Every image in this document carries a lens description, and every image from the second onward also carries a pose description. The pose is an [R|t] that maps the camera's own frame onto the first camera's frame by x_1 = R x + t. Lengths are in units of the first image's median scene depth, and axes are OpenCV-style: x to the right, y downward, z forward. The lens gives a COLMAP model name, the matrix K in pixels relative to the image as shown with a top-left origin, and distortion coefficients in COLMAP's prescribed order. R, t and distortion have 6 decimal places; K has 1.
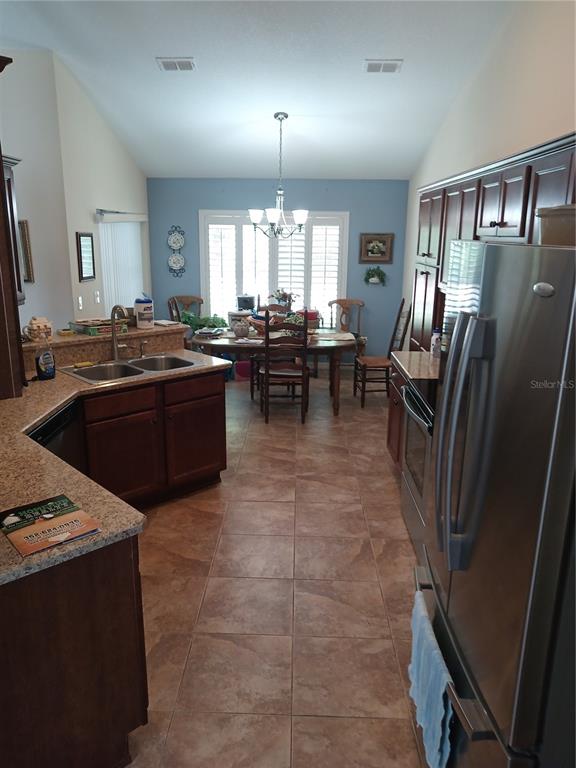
lens RADIAL K [[575.0, 0, 288.0], [0, 575.0, 384.0], [0, 0, 1]] dist [-0.005274, 0.004354]
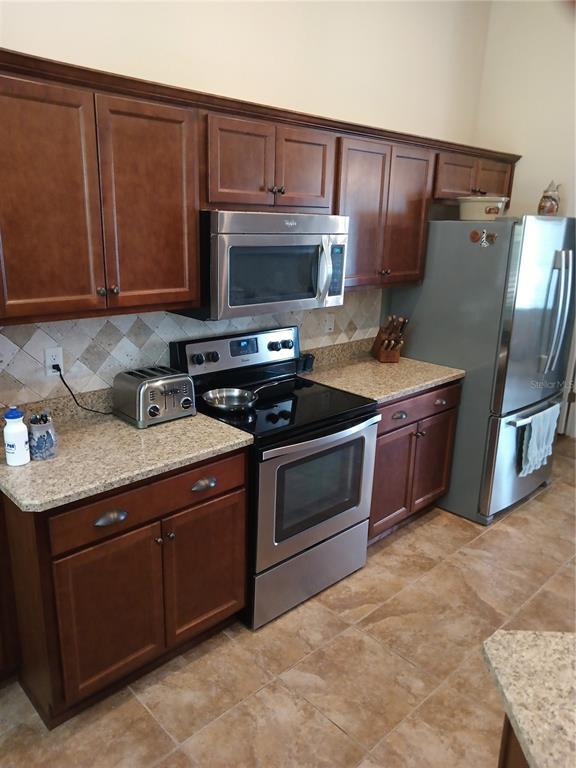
lens RADIAL K [[575.0, 0, 288.0], [0, 575.0, 384.0], [0, 0, 1]] dist [-0.005274, 0.004354]
pose [[-0.704700, -0.230125, 0.671149, -0.241076], [0.145409, 0.879017, 0.454077, -0.379130], [-0.694446, 0.417578, -0.585981, 1.491327]]
